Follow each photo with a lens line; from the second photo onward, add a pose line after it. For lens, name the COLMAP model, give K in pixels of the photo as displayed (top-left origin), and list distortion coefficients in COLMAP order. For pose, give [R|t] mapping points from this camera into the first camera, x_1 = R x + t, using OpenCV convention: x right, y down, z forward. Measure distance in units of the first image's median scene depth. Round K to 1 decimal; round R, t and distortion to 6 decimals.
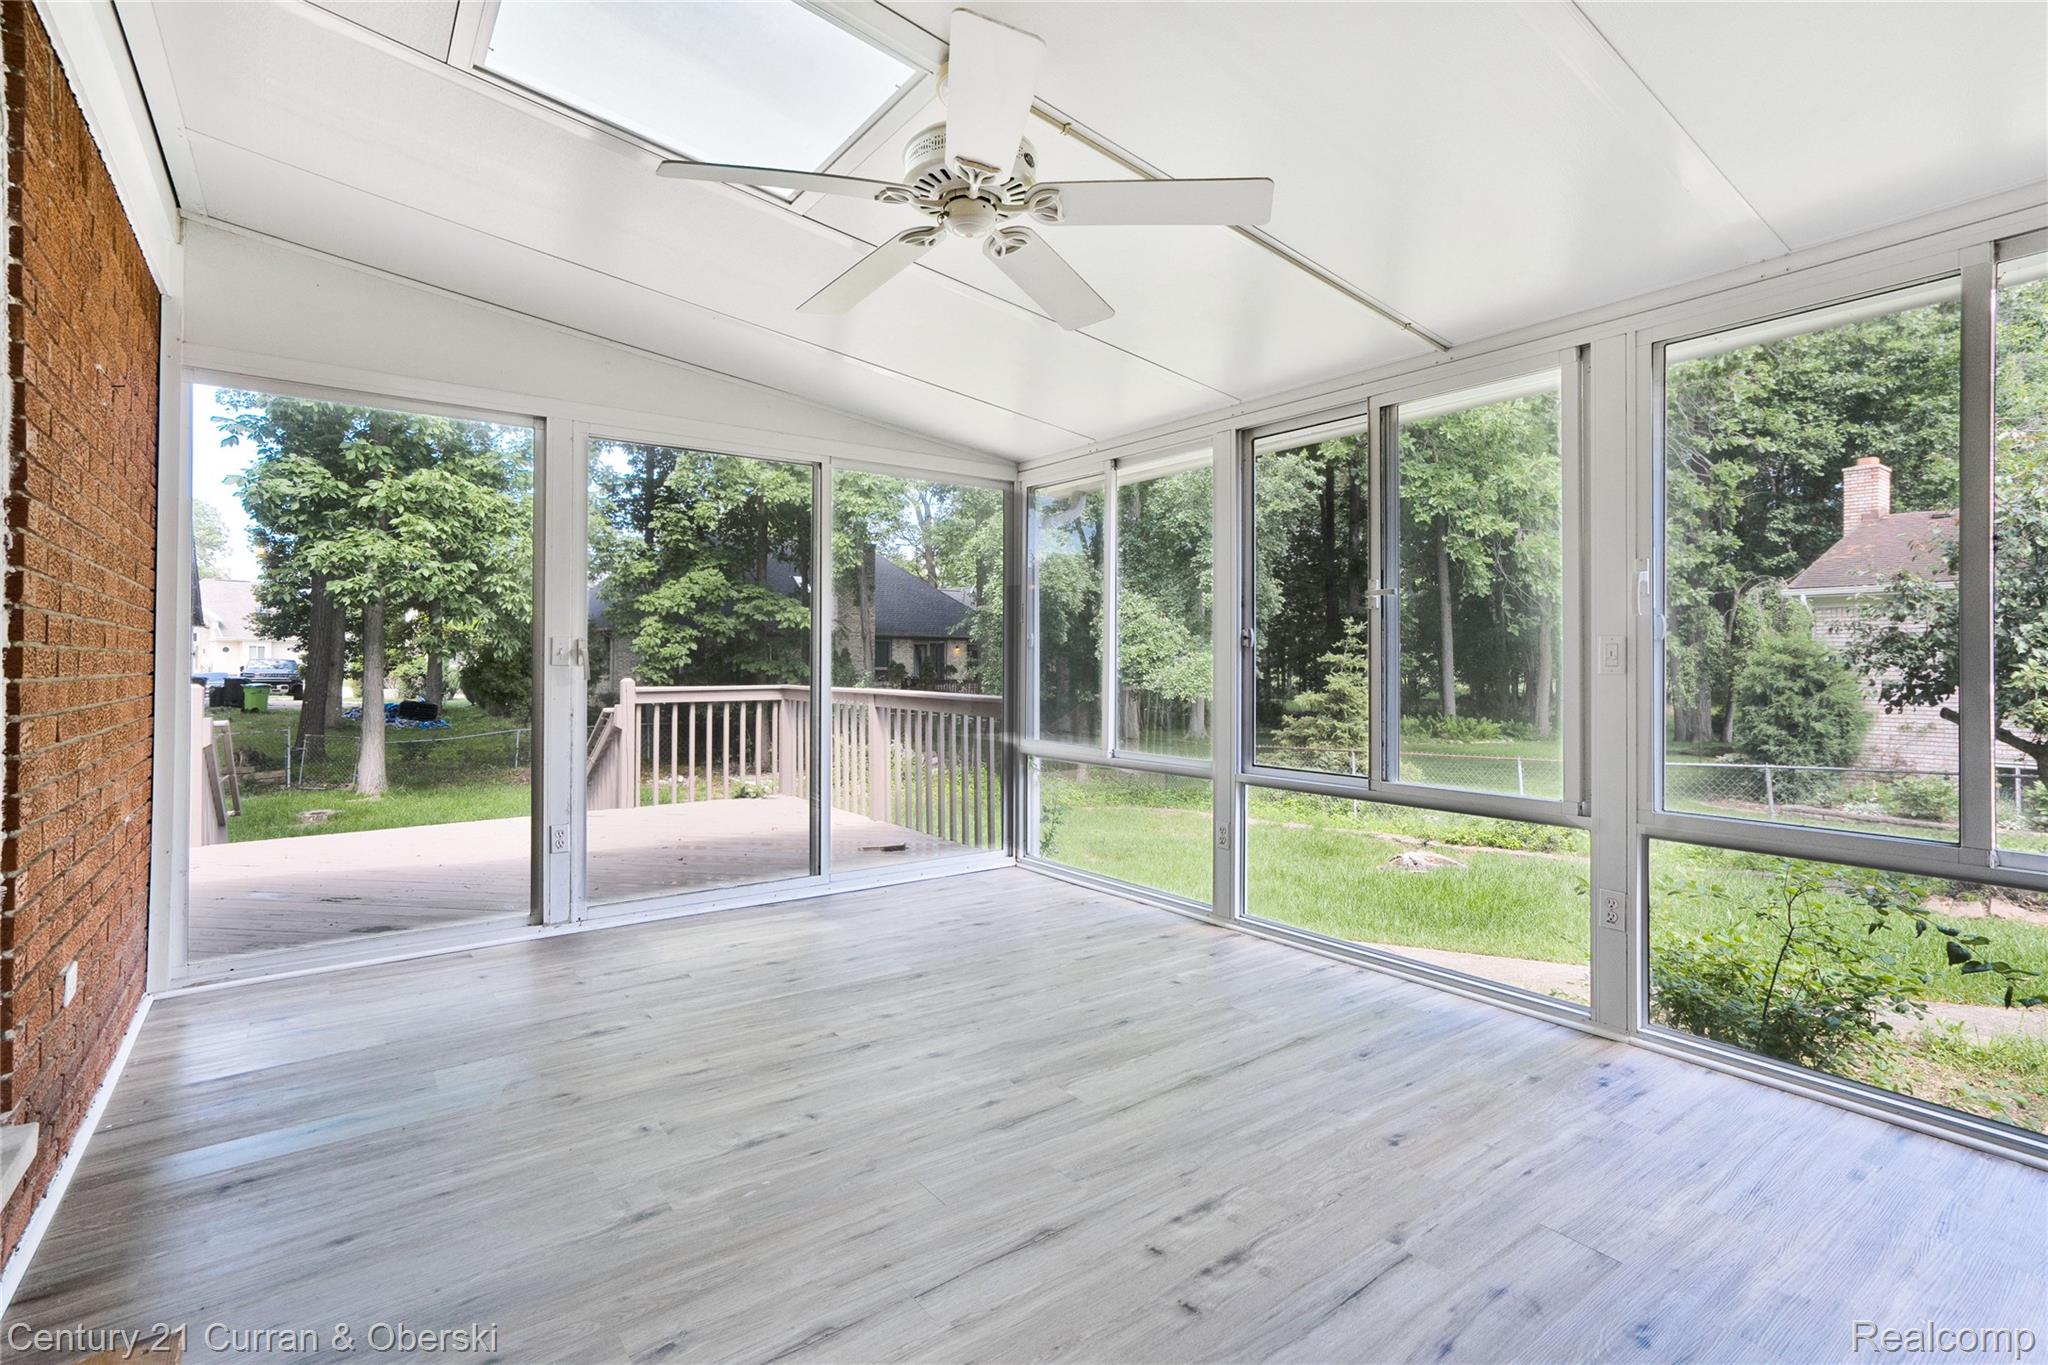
lens RADIAL K [[951.5, 0, 1022.5], [0, 951.5, 667.0], [0, 0, 1]] dist [-0.015169, 0.005259]
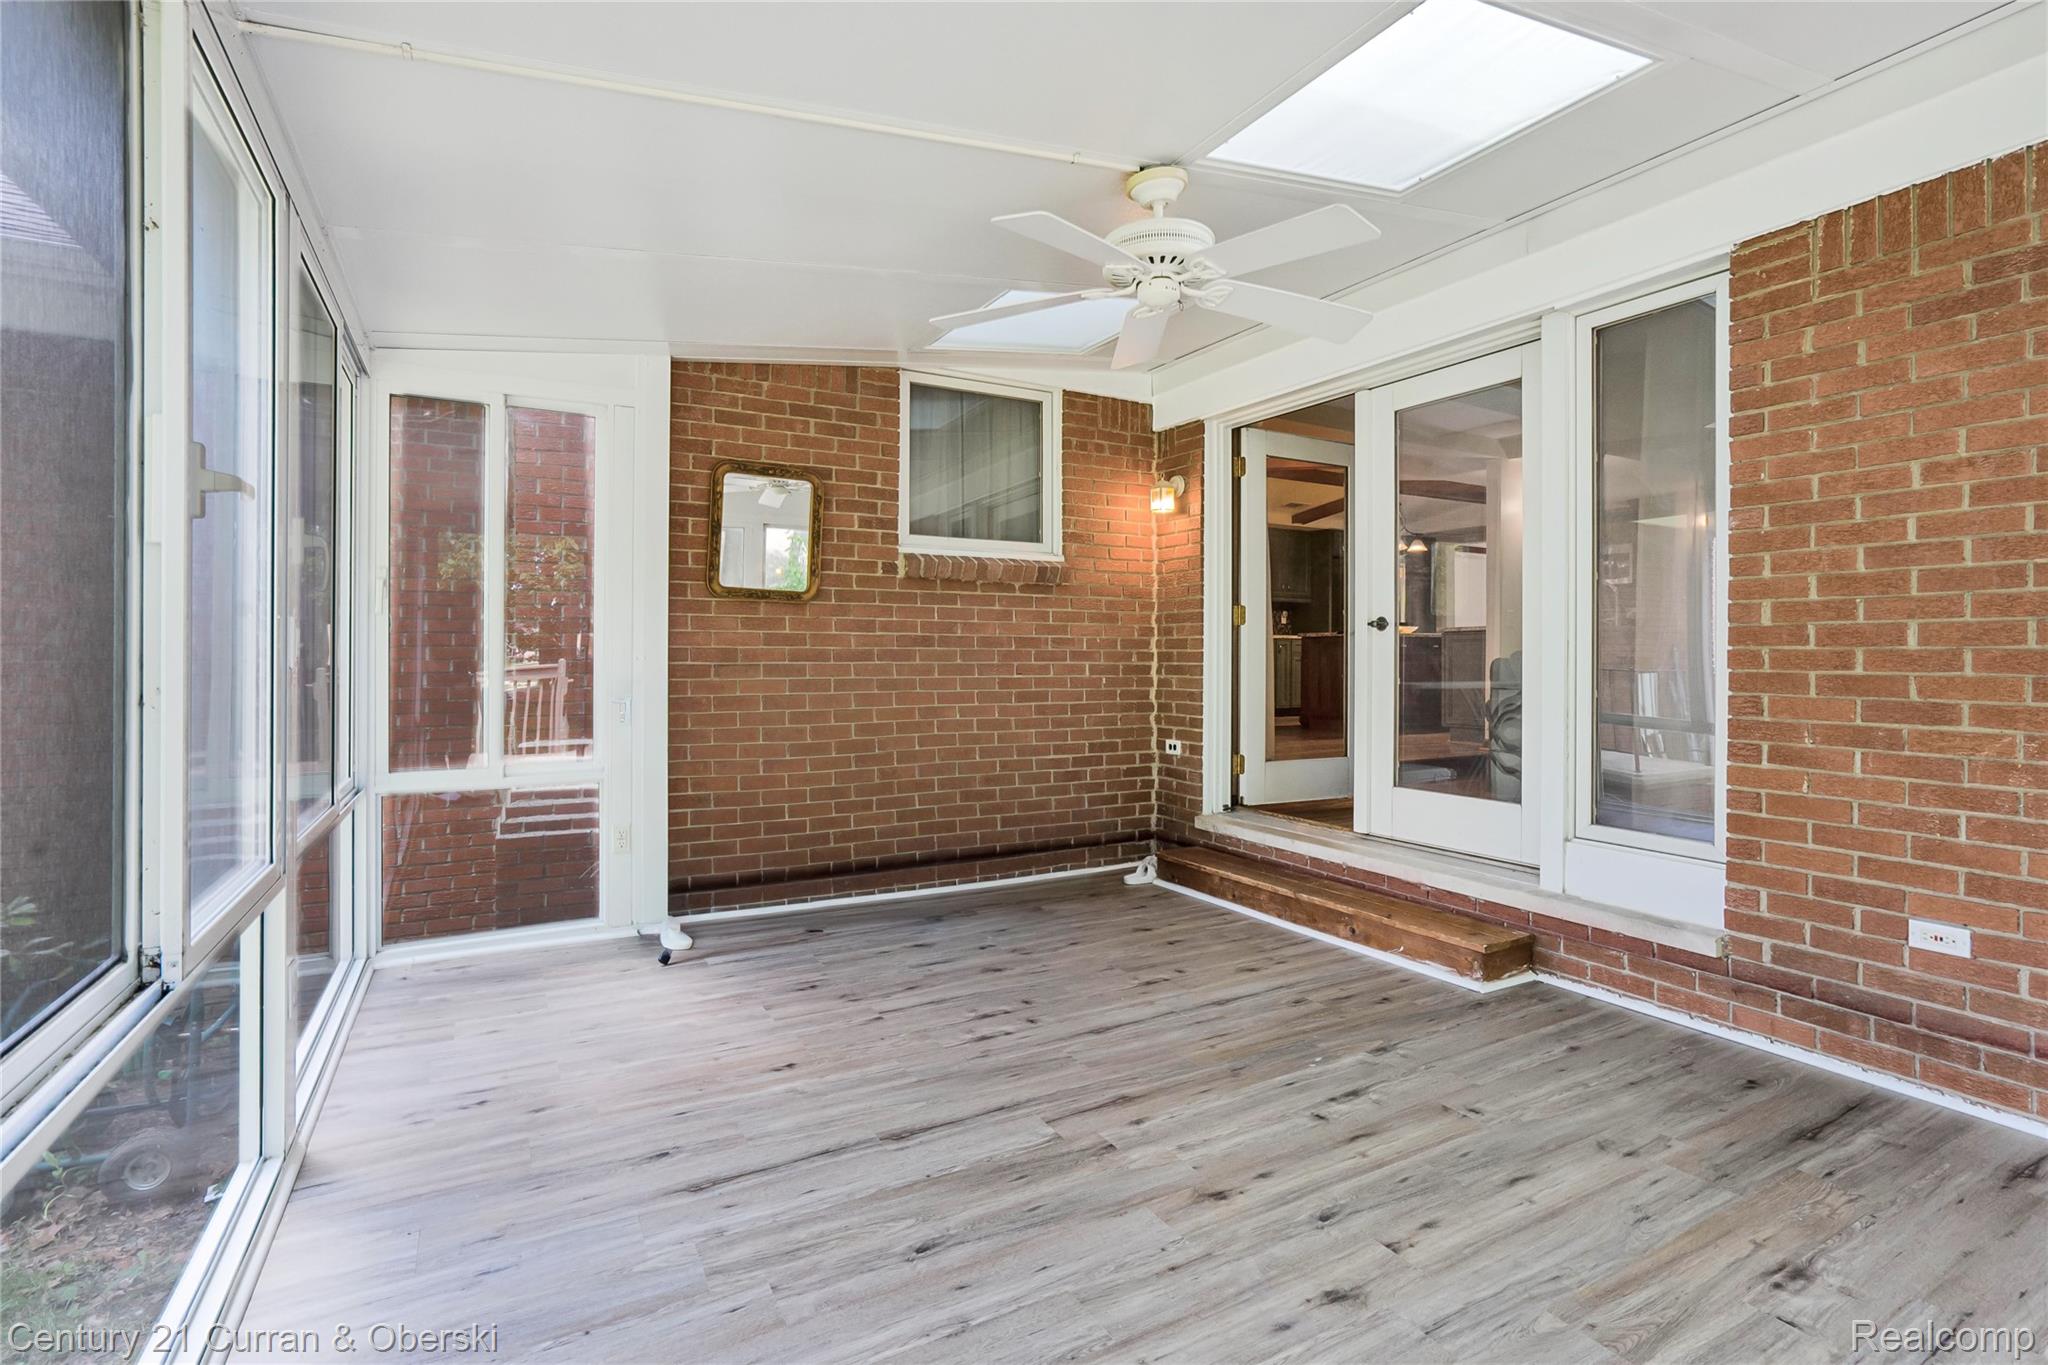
lens RADIAL K [[951.5, 0, 1023.3], [0, 951.5, 664.8], [0, 0, 1]] dist [-0.015169, 0.005259]
pose [[-0.991057, -0.006126, 0.133298, -0.045974], [-0.004321, 0.999895, 0.013823, -0.010673], [-0.133369, 0.013123, -0.990980, 2.063855]]
